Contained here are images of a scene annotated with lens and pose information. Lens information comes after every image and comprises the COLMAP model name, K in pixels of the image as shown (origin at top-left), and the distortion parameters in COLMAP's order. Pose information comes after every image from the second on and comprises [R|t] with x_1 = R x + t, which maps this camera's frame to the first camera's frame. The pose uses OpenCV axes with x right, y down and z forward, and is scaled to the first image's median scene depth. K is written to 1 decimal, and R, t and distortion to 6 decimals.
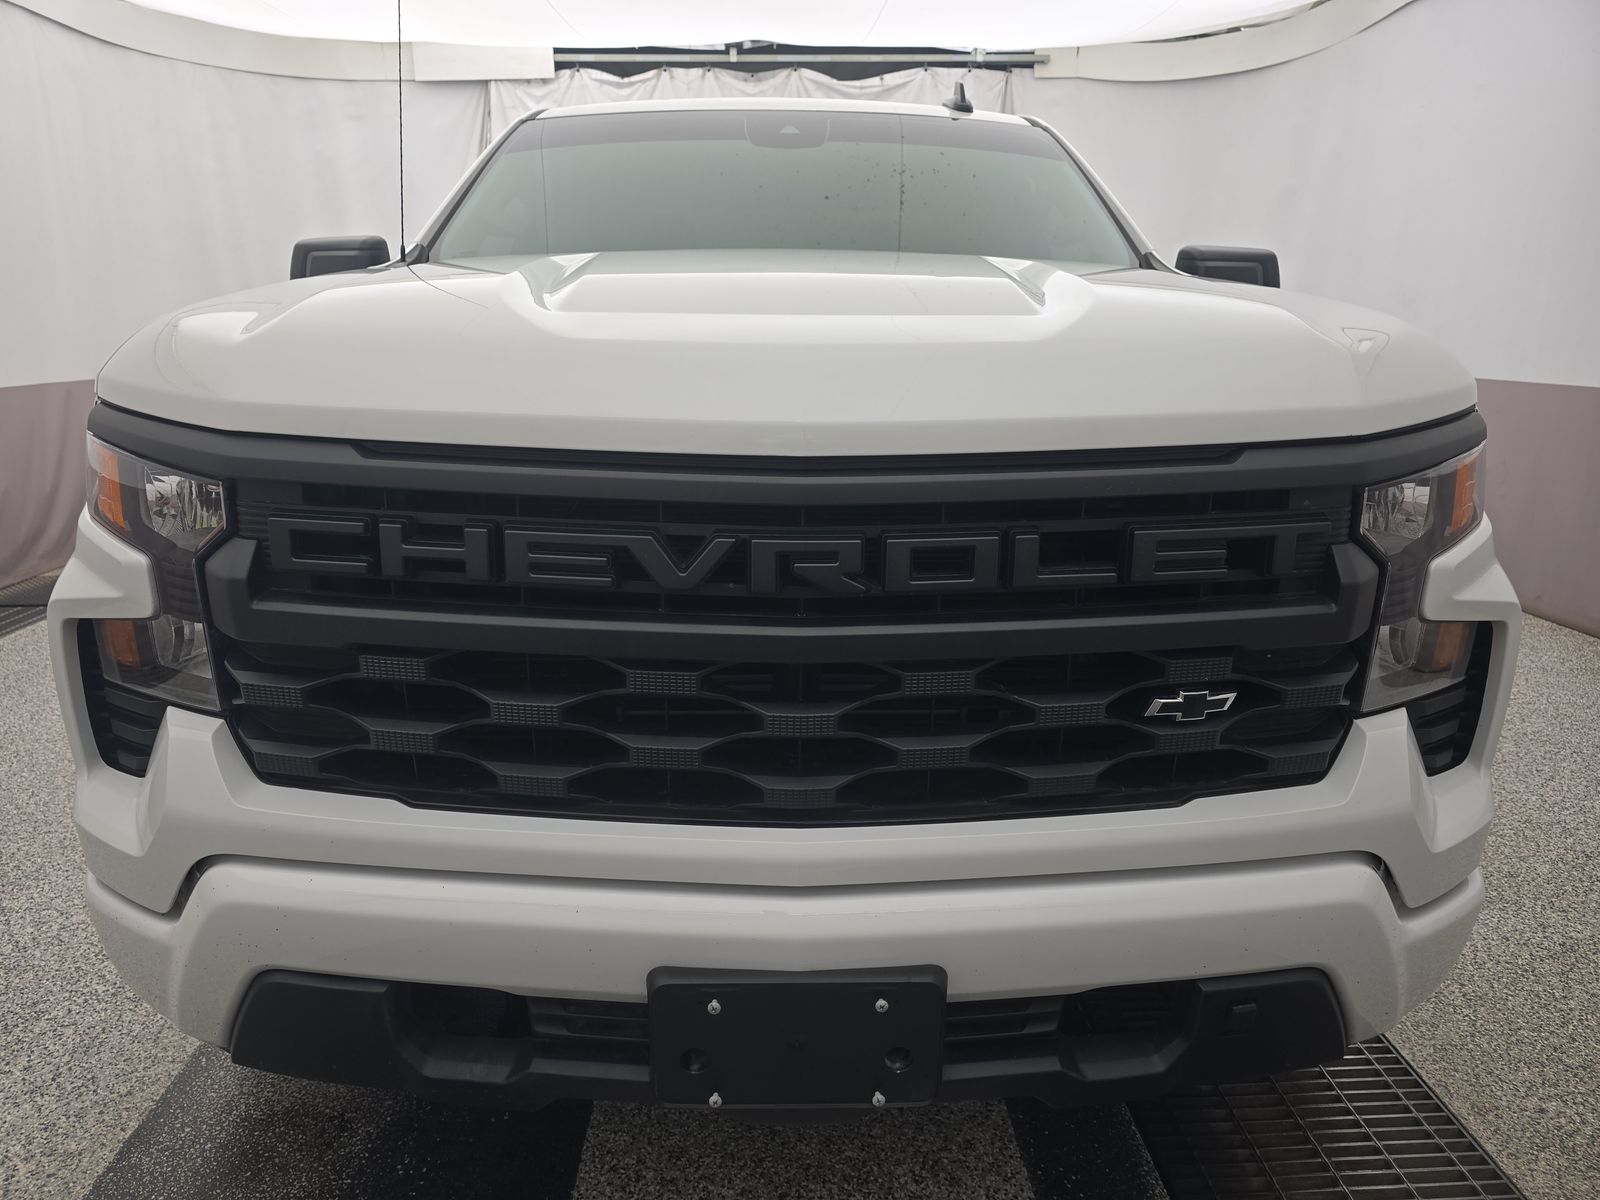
lens RADIAL K [[1081.9, 0, 802.7], [0, 1081.9, 608.5], [0, 0, 1]] dist [0.031763, -0.032521]
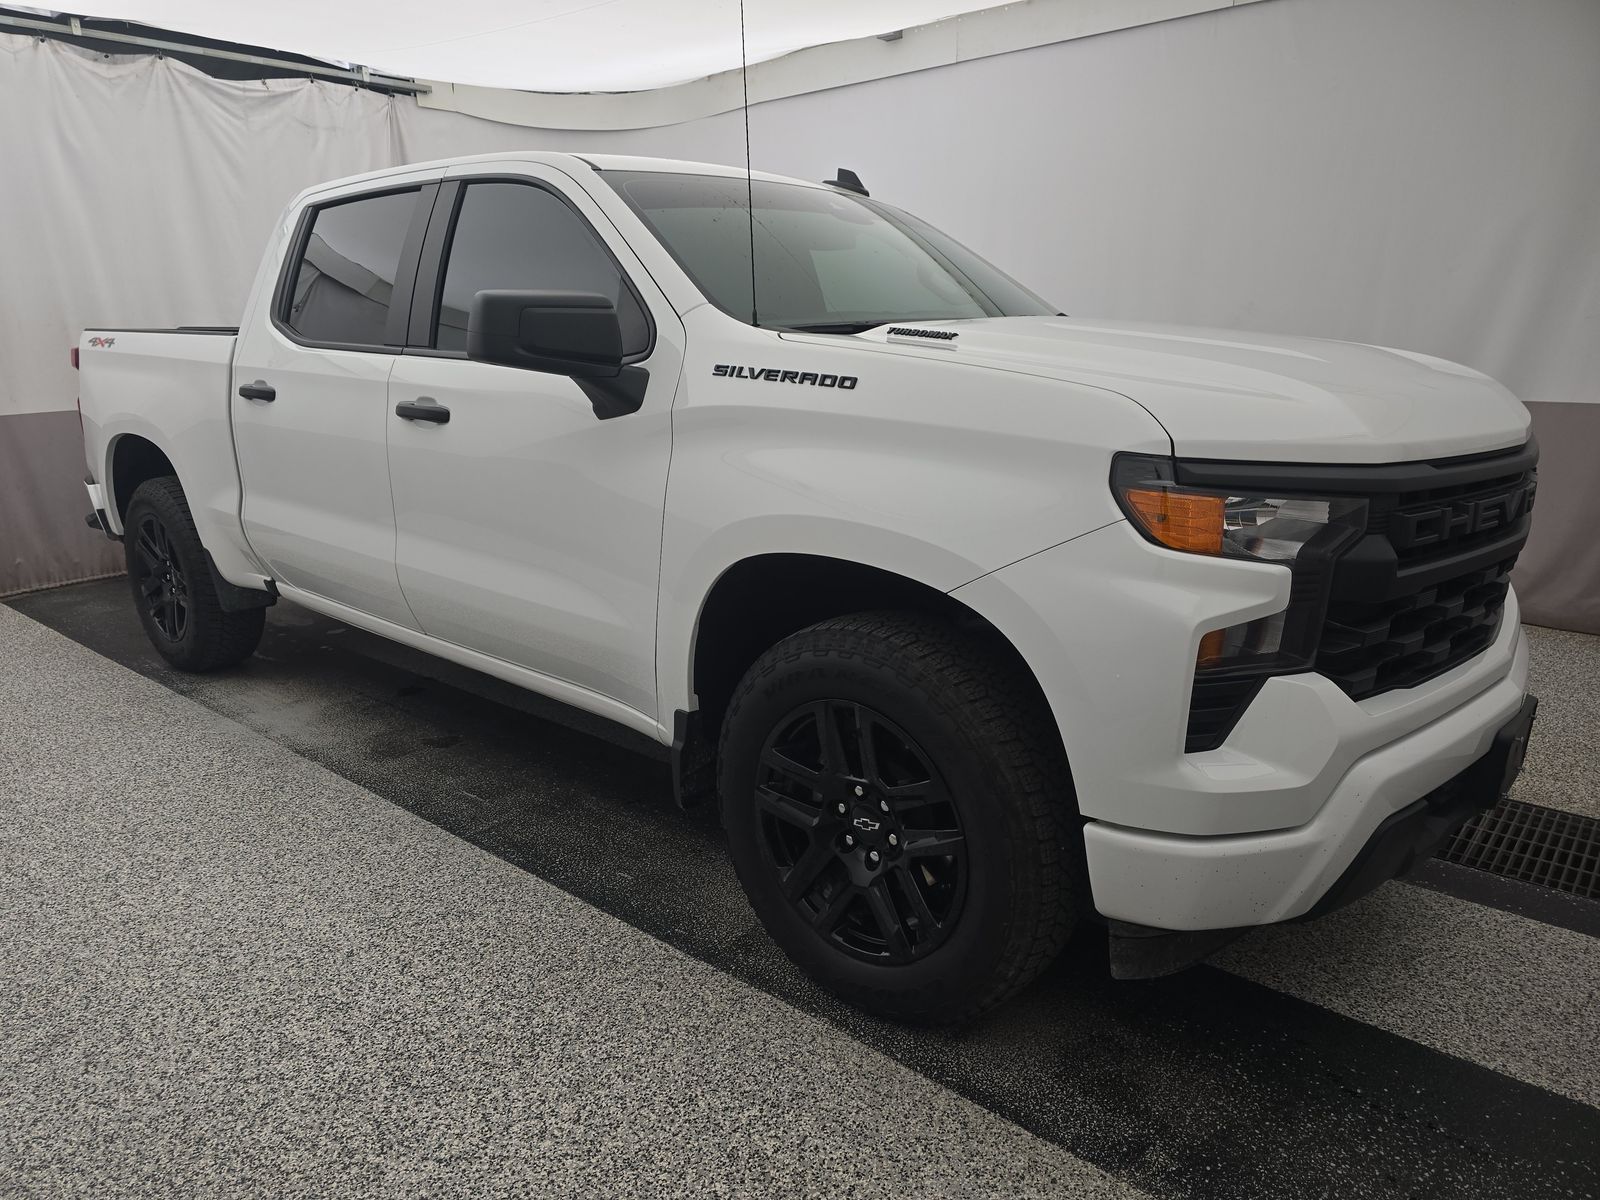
lens RADIAL K [[1081.9, 0, 802.3], [0, 1081.9, 593.4], [0, 0, 1]] dist [0.031763, -0.032521]
pose [[0.673824, -0.180600, 0.716481, -0.356254], [0.193442, 0.978967, 0.064838, -0.040438], [-0.713121, 0.094908, 0.694587, 0.084668]]
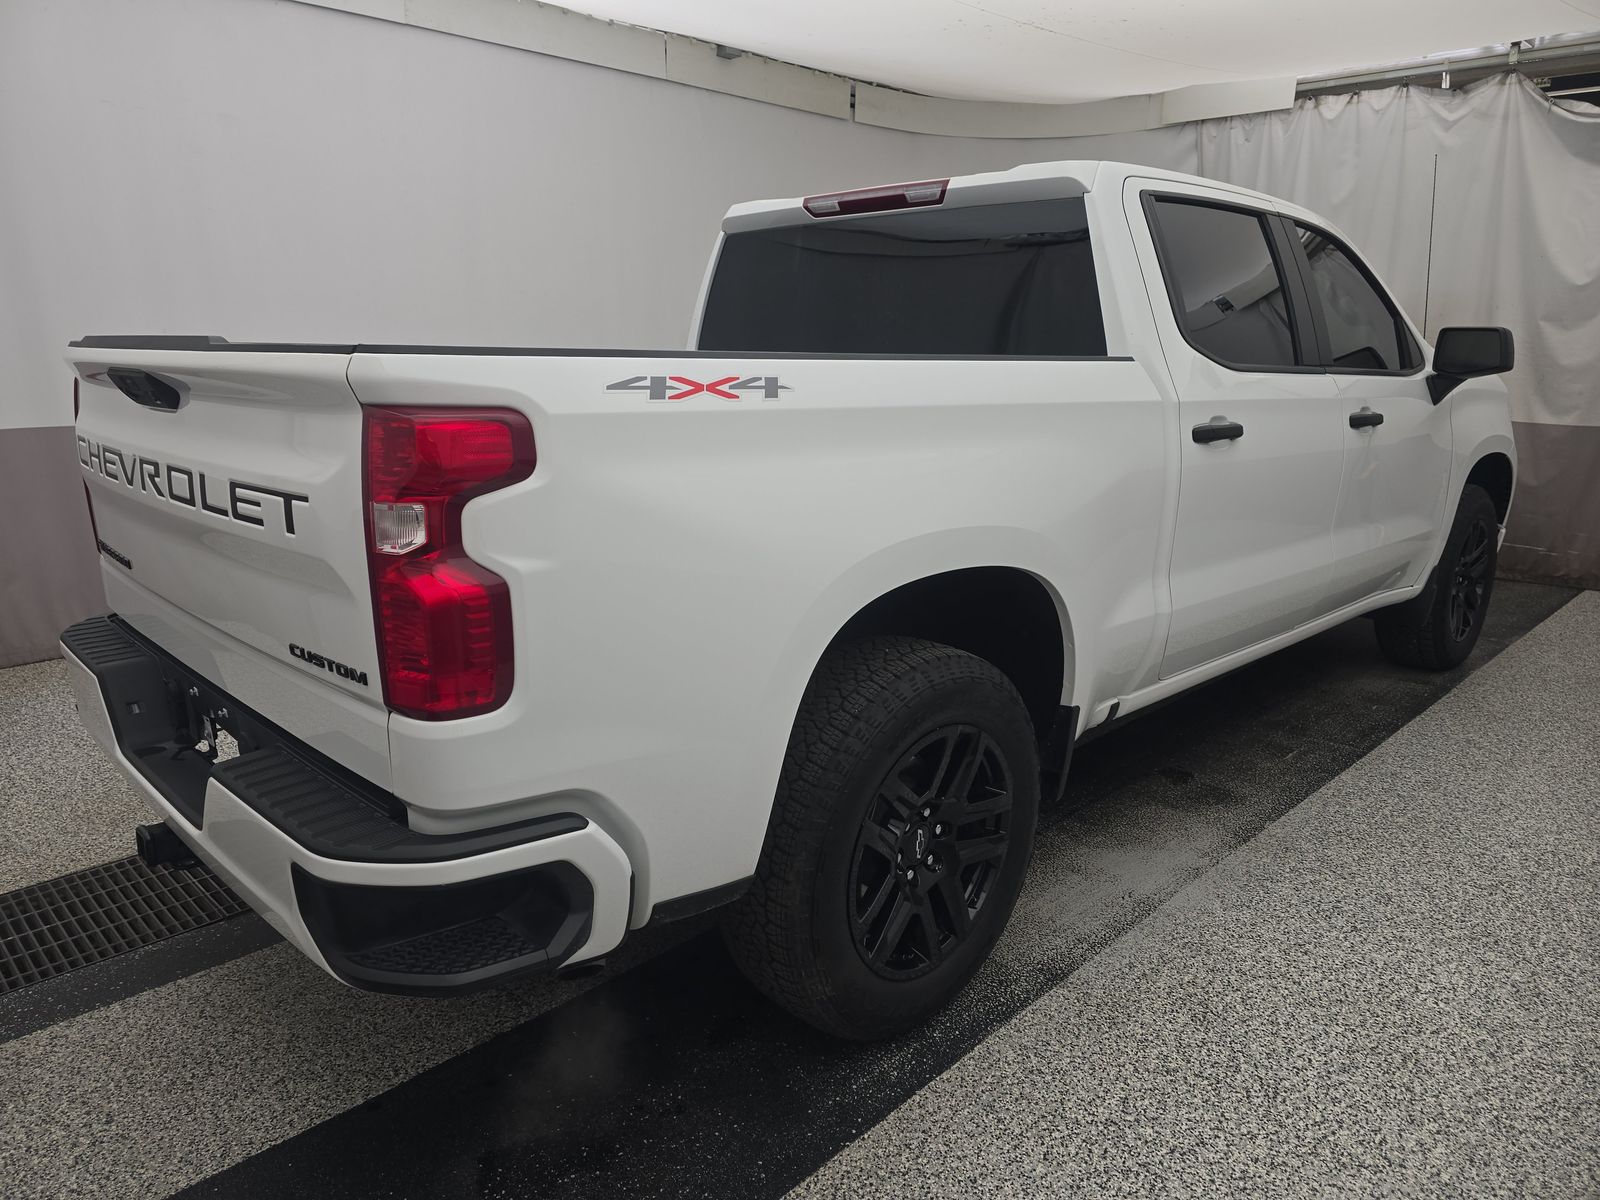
lens RADIAL K [[1081.9, 0, 791.8], [0, 1081.9, 593.4], [0, 0, 1]] dist [0.031763, -0.032521]
pose [[-0.682377, -0.172097, 0.710453, -0.332592], [0.177543, 0.903773, 0.389452, -0.274310], [-0.709112, 0.391889, -0.586159, 0.967599]]
